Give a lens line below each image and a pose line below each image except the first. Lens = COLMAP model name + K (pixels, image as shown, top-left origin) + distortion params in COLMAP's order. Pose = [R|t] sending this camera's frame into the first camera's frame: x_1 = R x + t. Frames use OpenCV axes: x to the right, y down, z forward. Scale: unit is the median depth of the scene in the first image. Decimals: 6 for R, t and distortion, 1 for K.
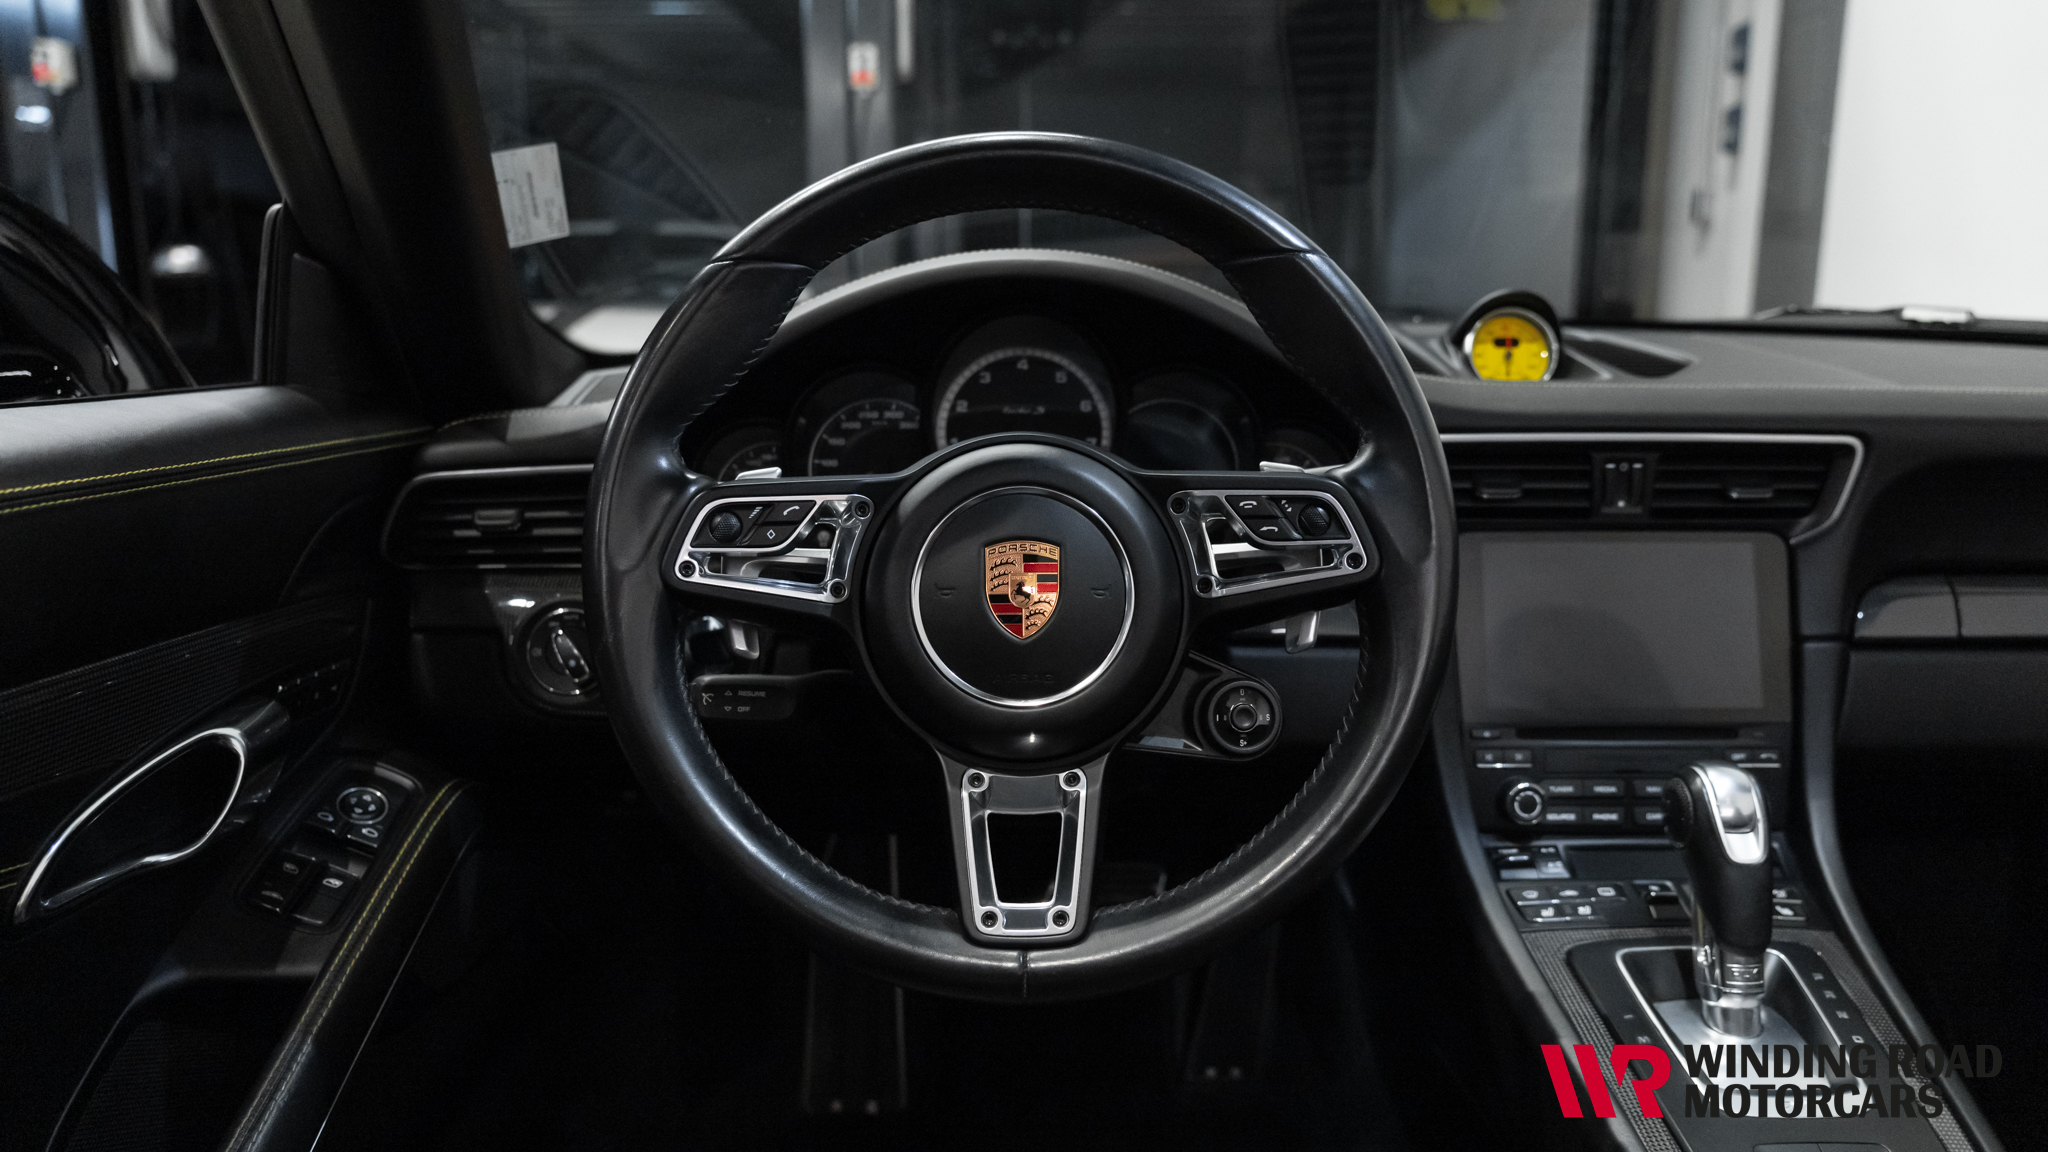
lens RADIAL K [[1417.8, 0, 1040.3], [0, 1417.8, 572.7], [0, 0, 1]] dist [-0.004993, -0.011322]
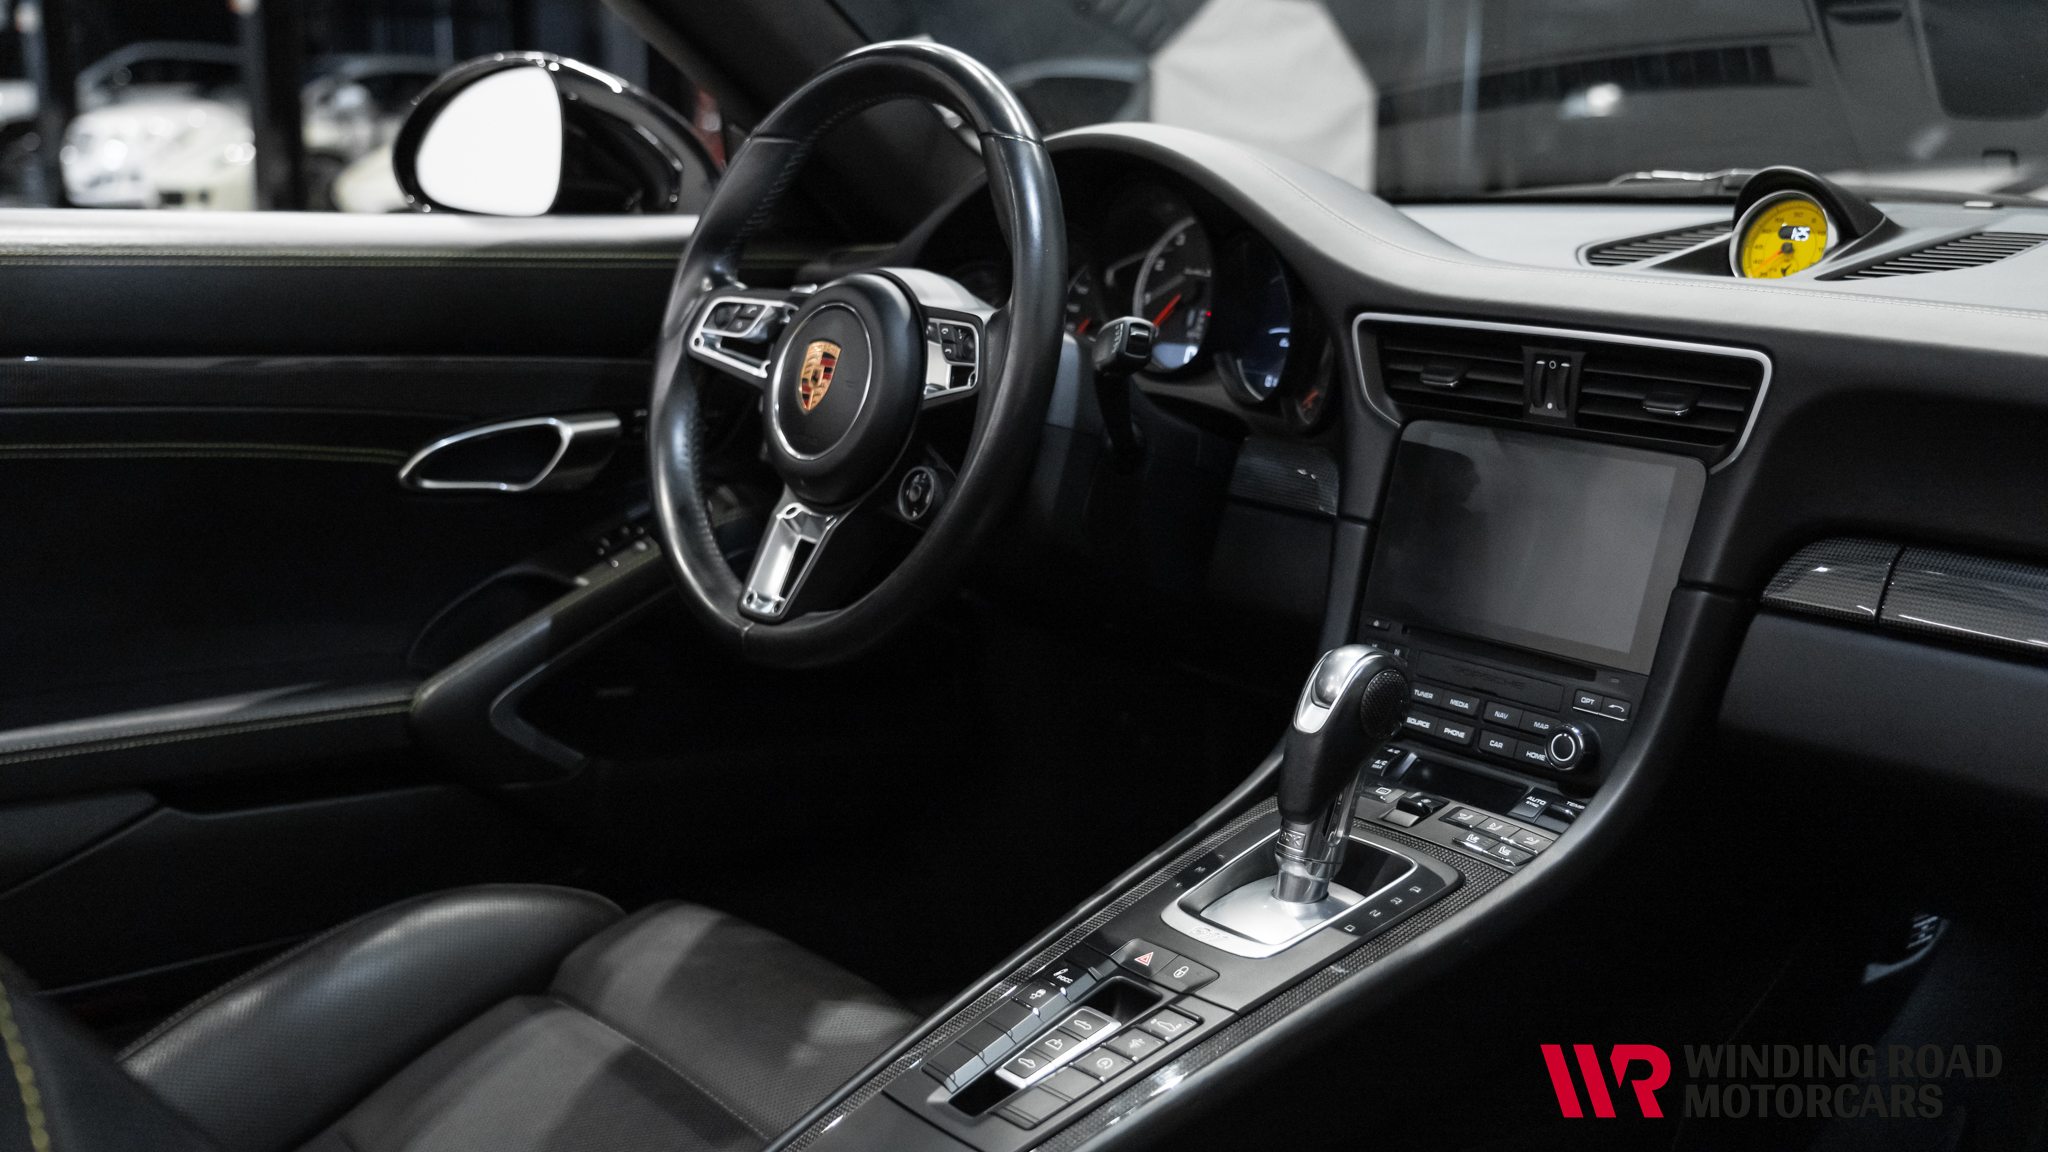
lens RADIAL K [[2140.1, 0, 1014.0], [0, 2140.1, 568.7], [0, 0, 1]] dist [0.010262, 0.000000]
pose [[0.627405, 0.162413, -0.761568, 1.434879], [-0.160283, 0.984000, 0.077803, 0.002693], [0.762019, 0.073253, 0.643398, -0.155631]]
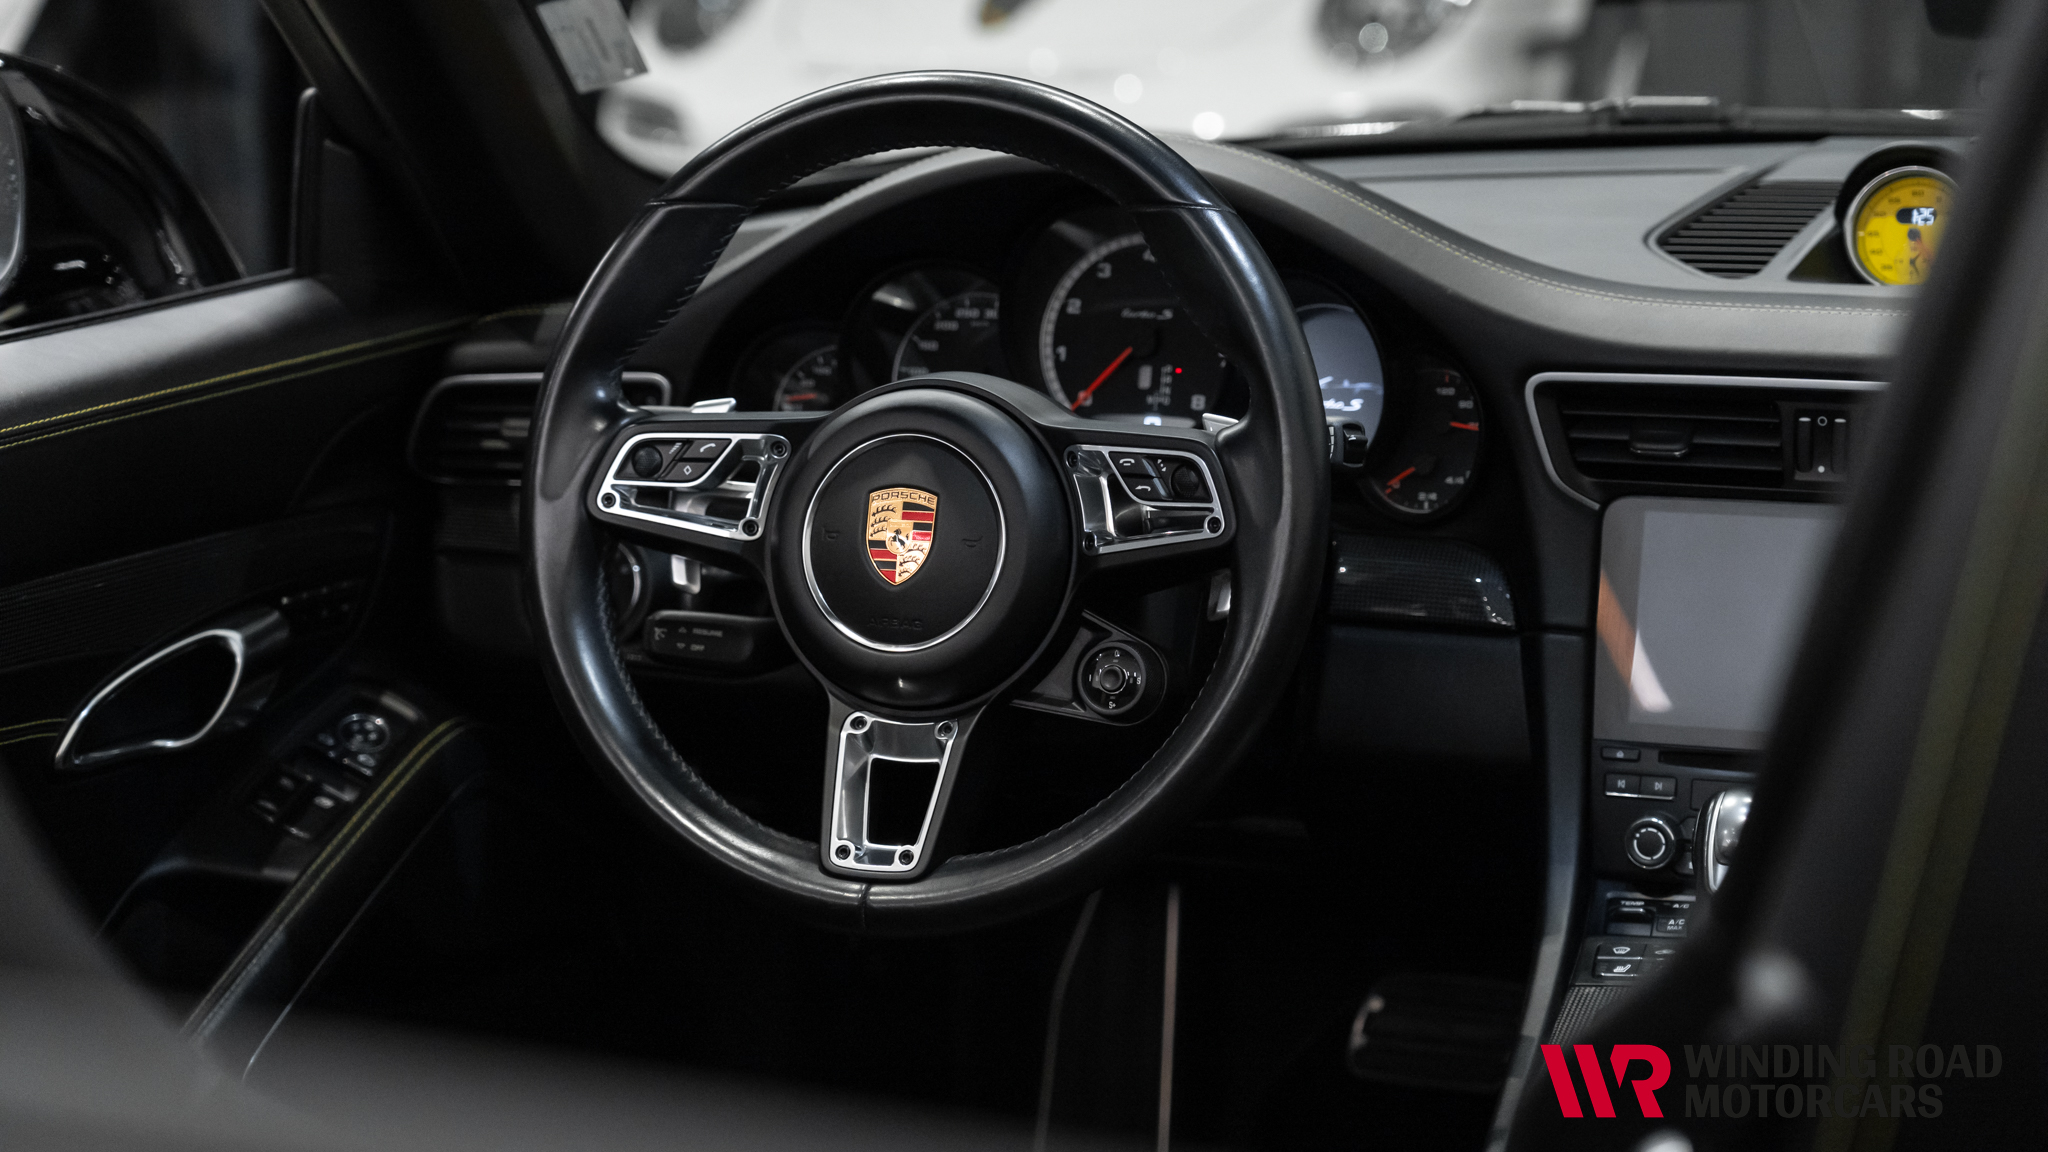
lens RADIAL K [[4142.9, 0, 1024.2], [0, 4142.9, 587.5], [0, 0, 1]] dist [0.053527, 0.000000]
pose [[0.923667, 0.055708, -0.379125, 0.989072], [-0.046412, 0.998356, 0.033621, -0.045962], [0.380375, -0.013458, 0.924734, -1.413665]]
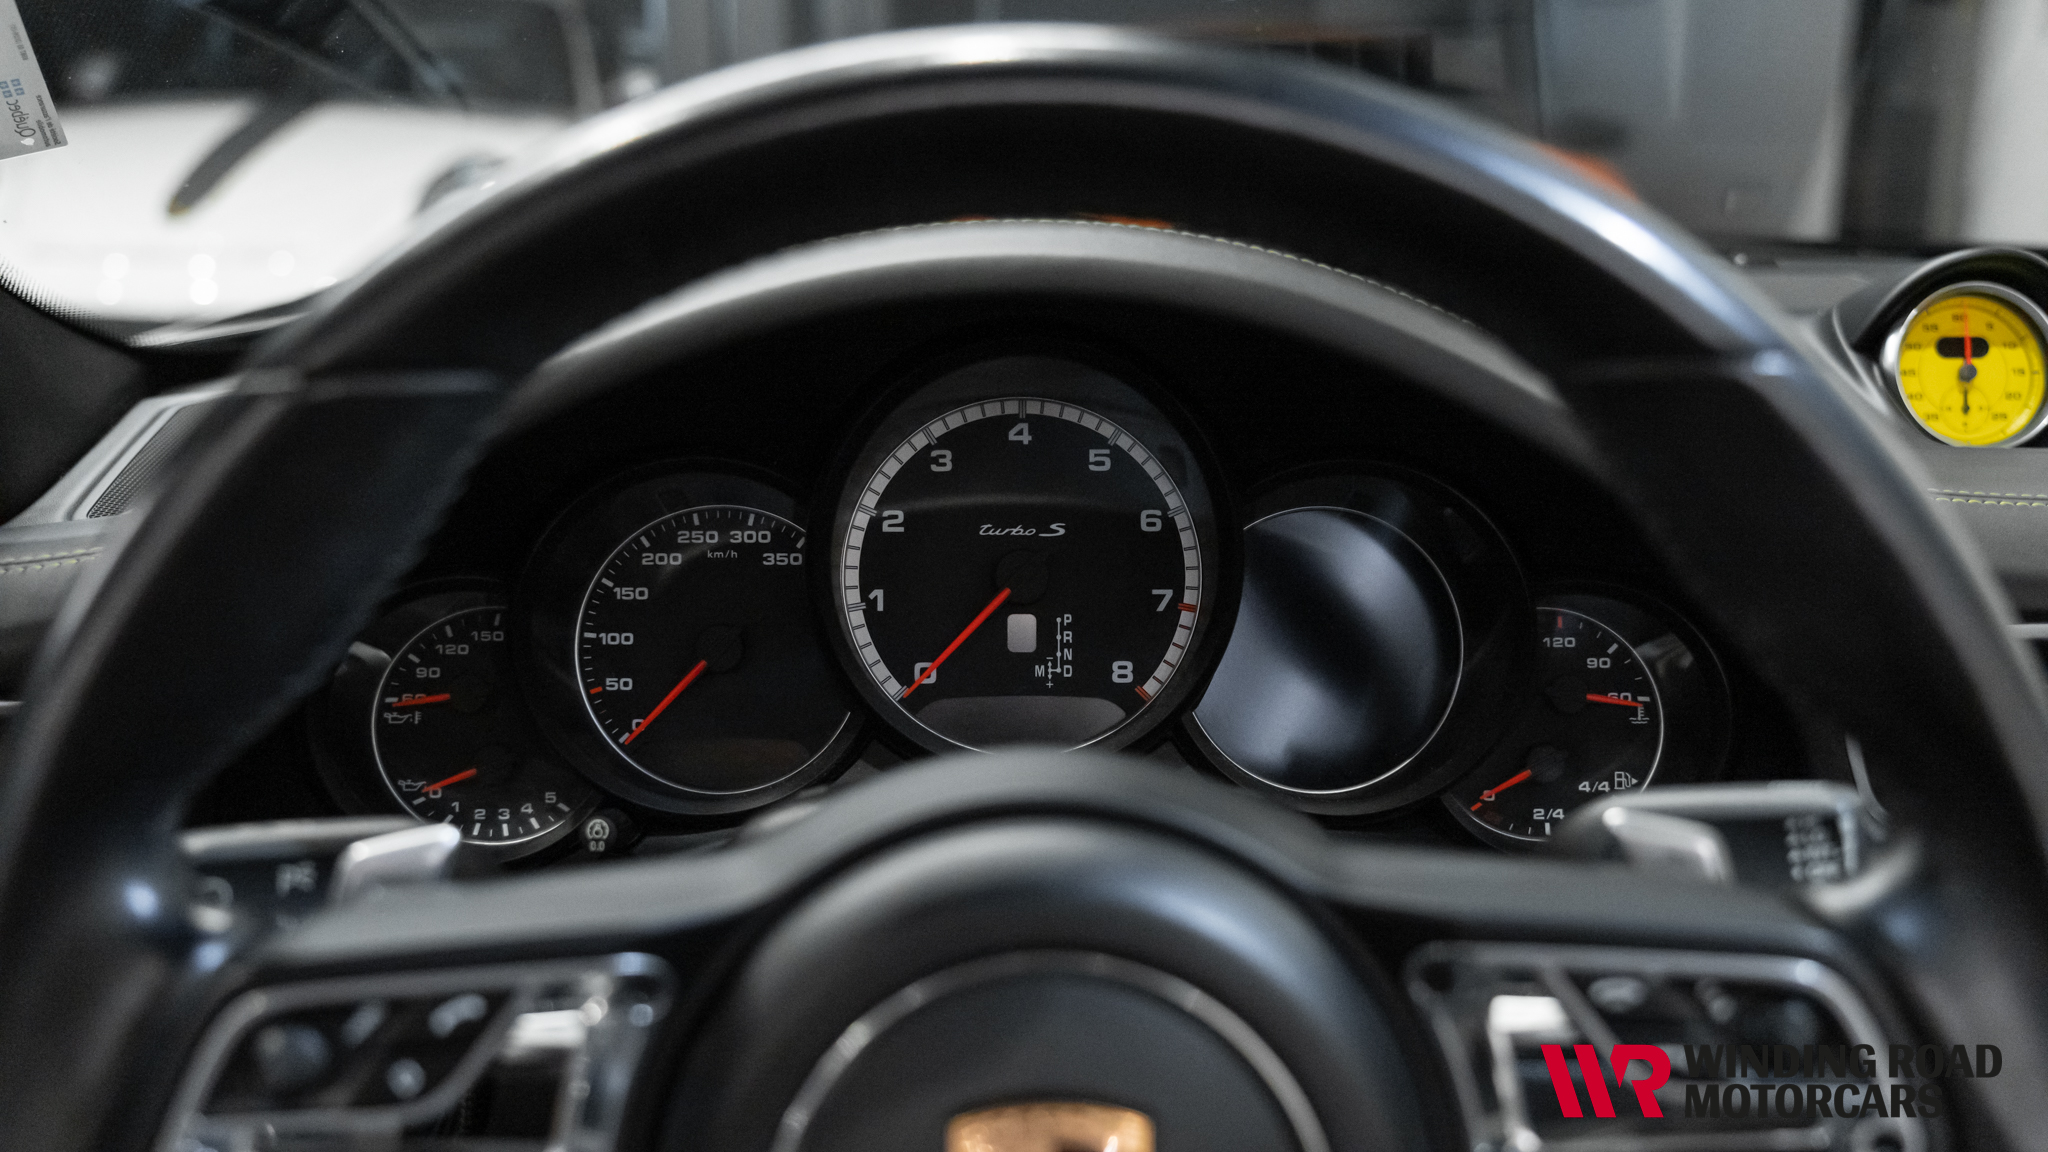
lens RADIAL K [[2101.0, 0, 1057.0], [0, 2101.0, 583.8], [0, 0, 1]] dist [-0.015131, 0.000000]
pose [[0.999730, 0.000971, 0.023233, -0.020315], [-0.002138, 0.998734, 0.050254, -0.162751], [-0.023155, -0.050290, 0.998466, 0.355796]]
